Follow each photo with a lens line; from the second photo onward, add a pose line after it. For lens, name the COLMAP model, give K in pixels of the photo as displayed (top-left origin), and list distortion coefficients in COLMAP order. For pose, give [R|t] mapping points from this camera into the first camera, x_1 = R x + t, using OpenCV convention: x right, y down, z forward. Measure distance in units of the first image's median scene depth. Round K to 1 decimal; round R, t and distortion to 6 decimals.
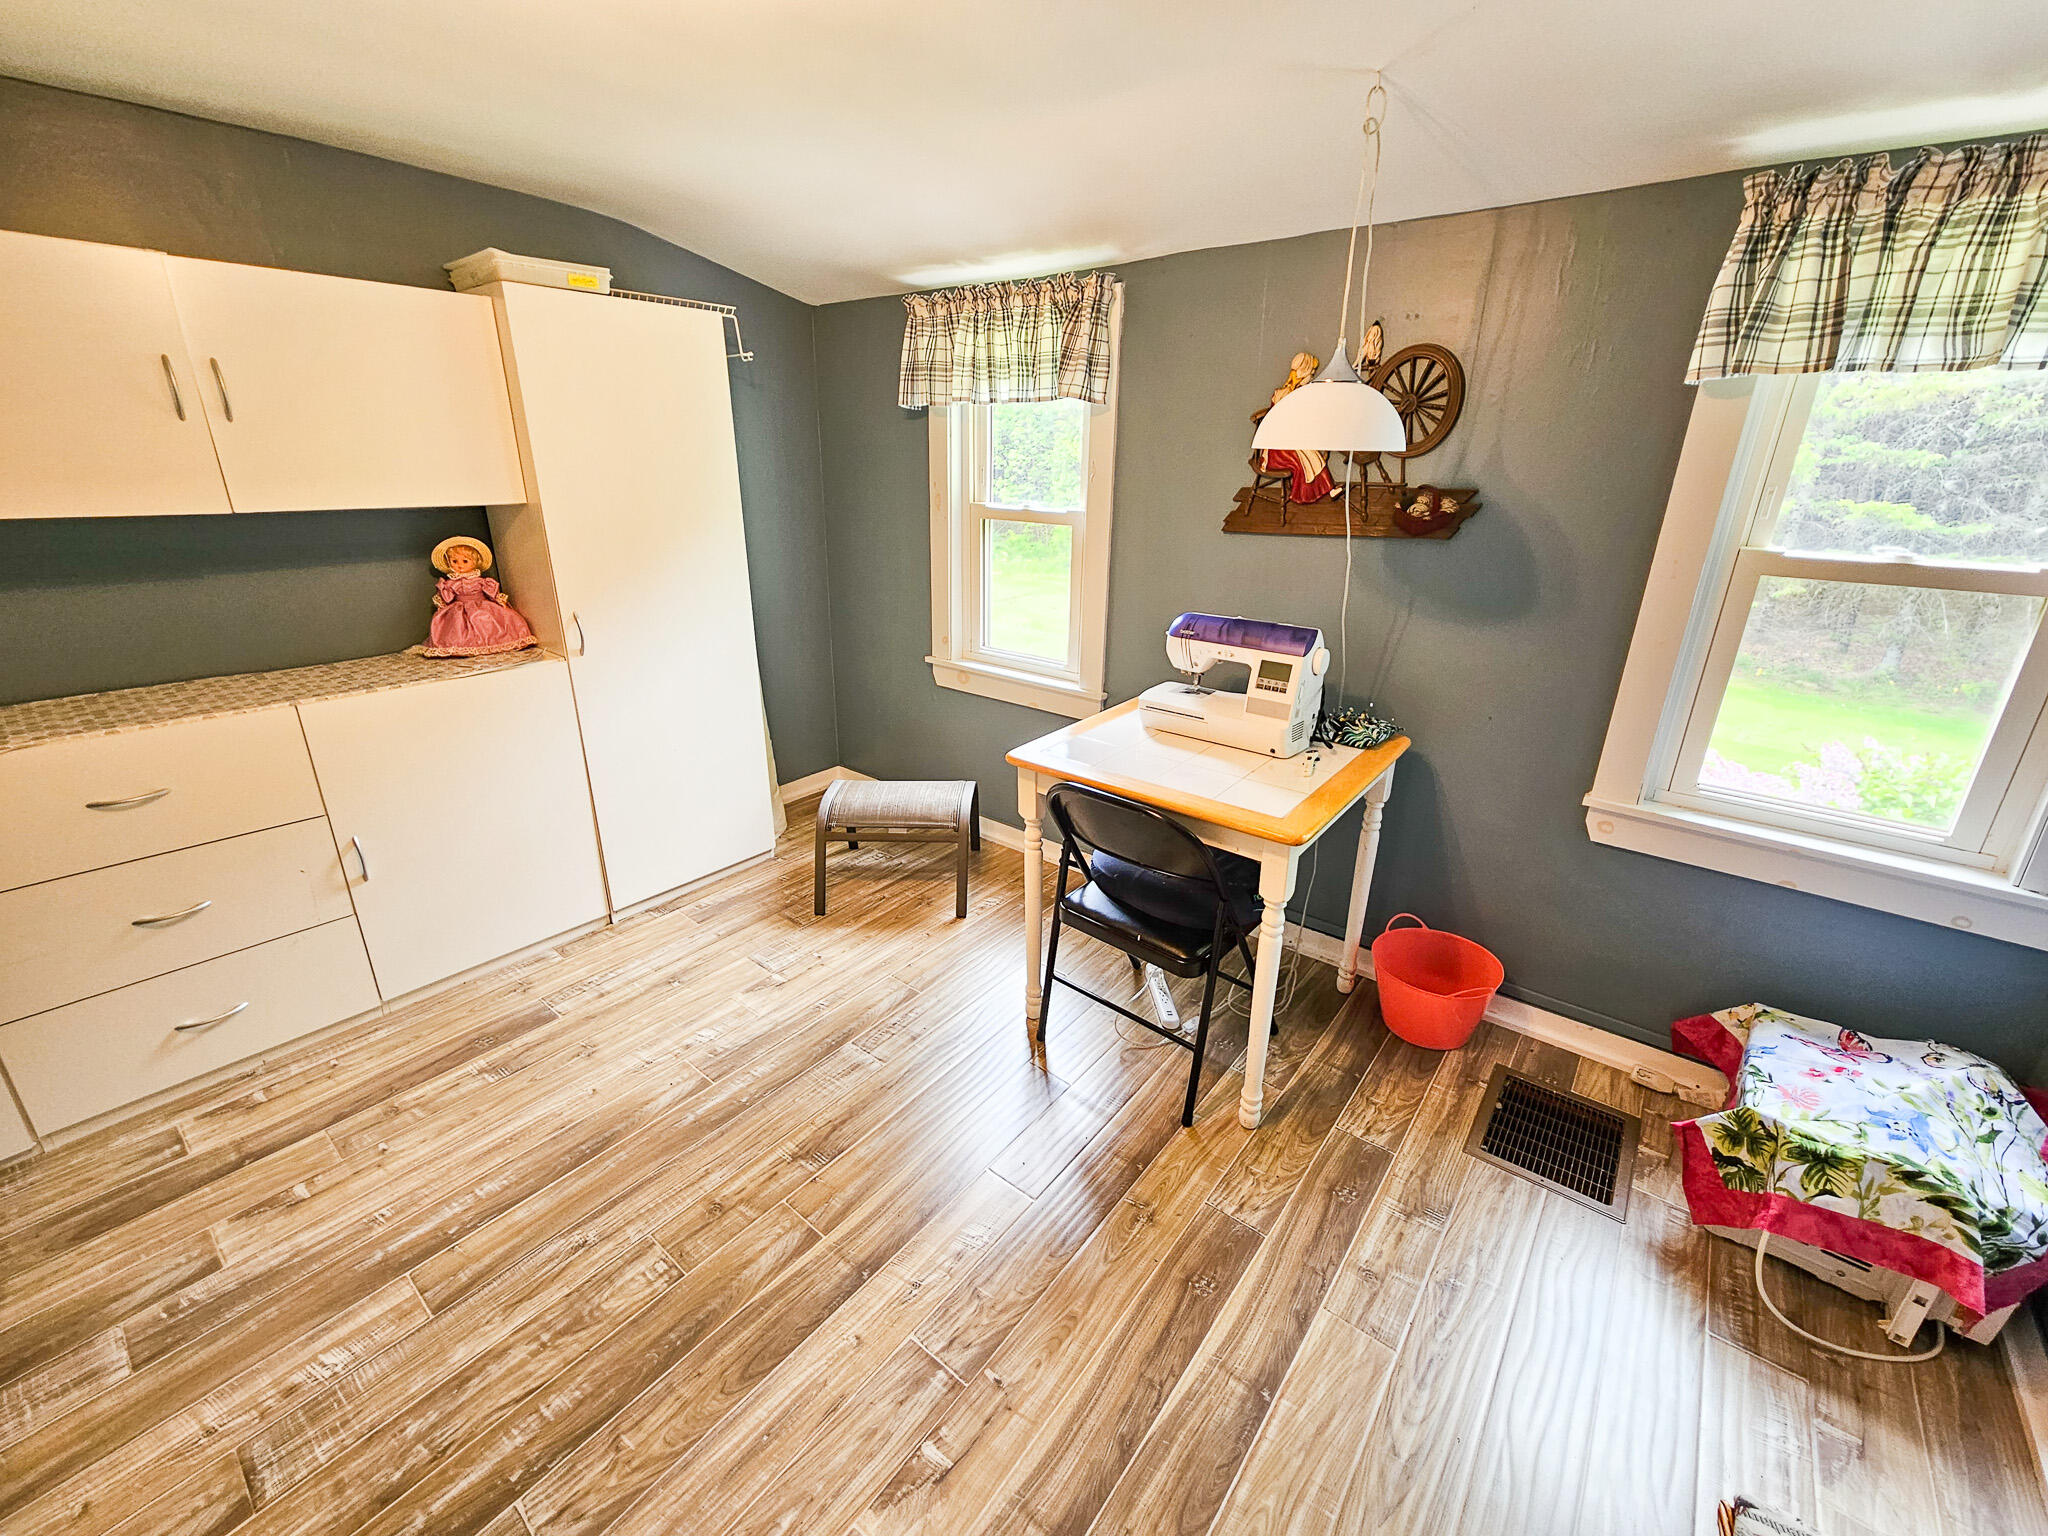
lens RADIAL K [[841.7, 0, 1027.6], [0, 841.7, 760.1], [0, 0, 1]] dist [-0.000790, 0.000015]
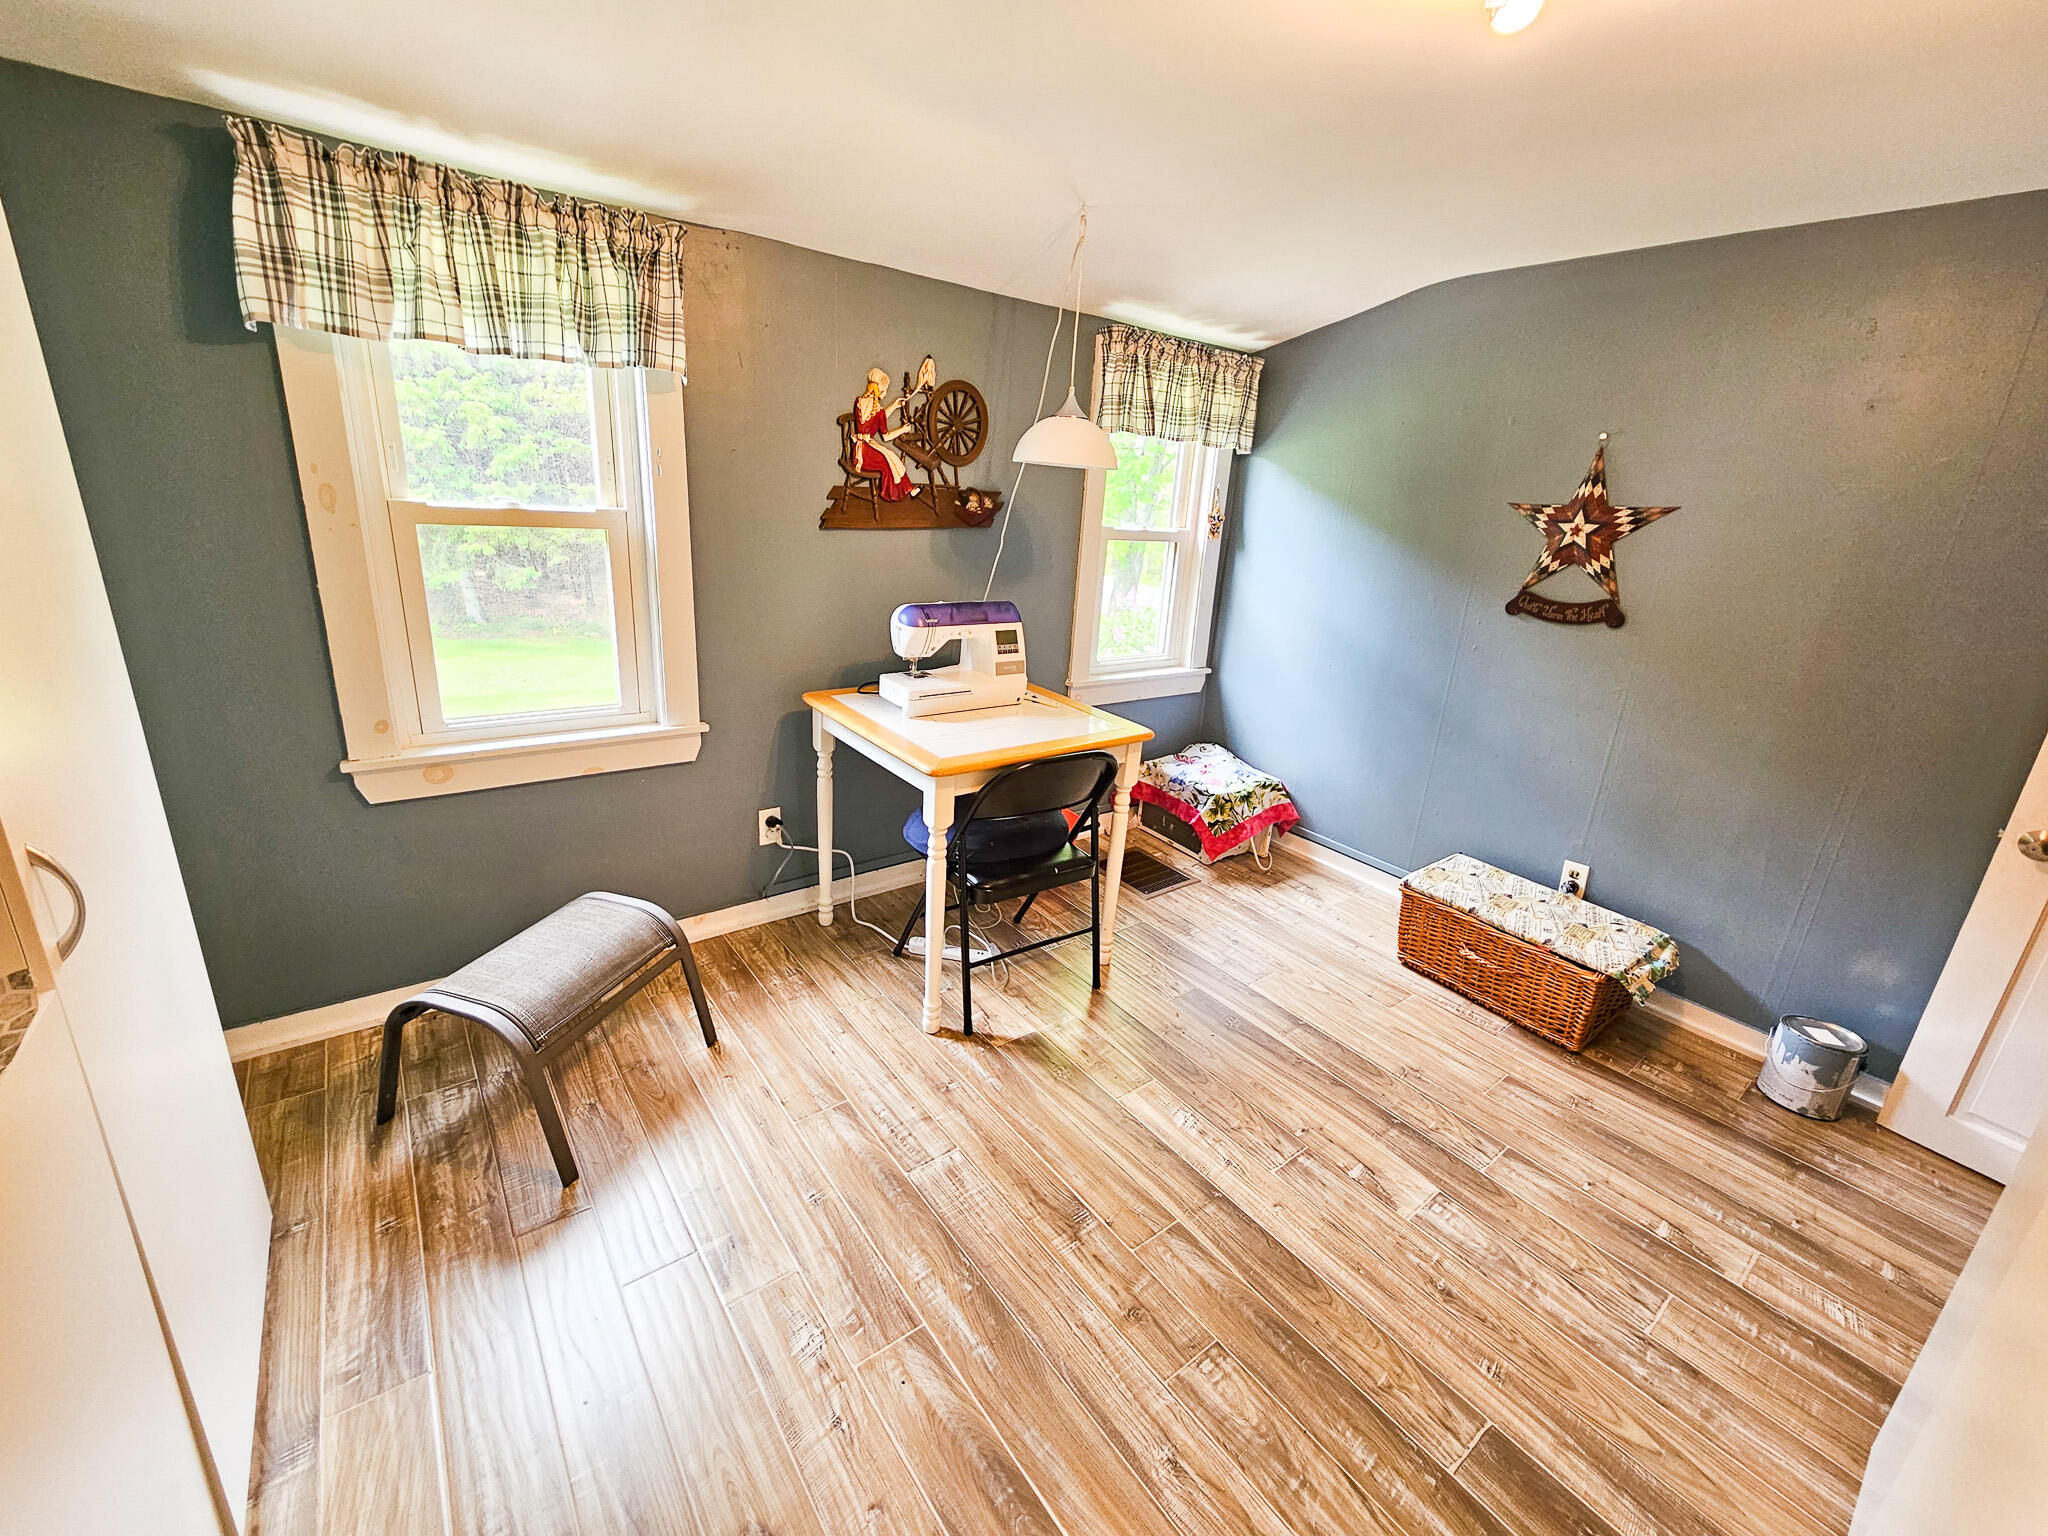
lens RADIAL K [[841.7, 0, 1027.6], [0, 841.7, 760.1], [0, 0, 1]] dist [-0.000790, 0.000015]
pose [[0.231436, -0.296249, 0.926647, -1.078805], [0.273363, 0.933934, 0.230305, -0.254778], [-0.933654, 0.200010, 0.297129, 0.749690]]
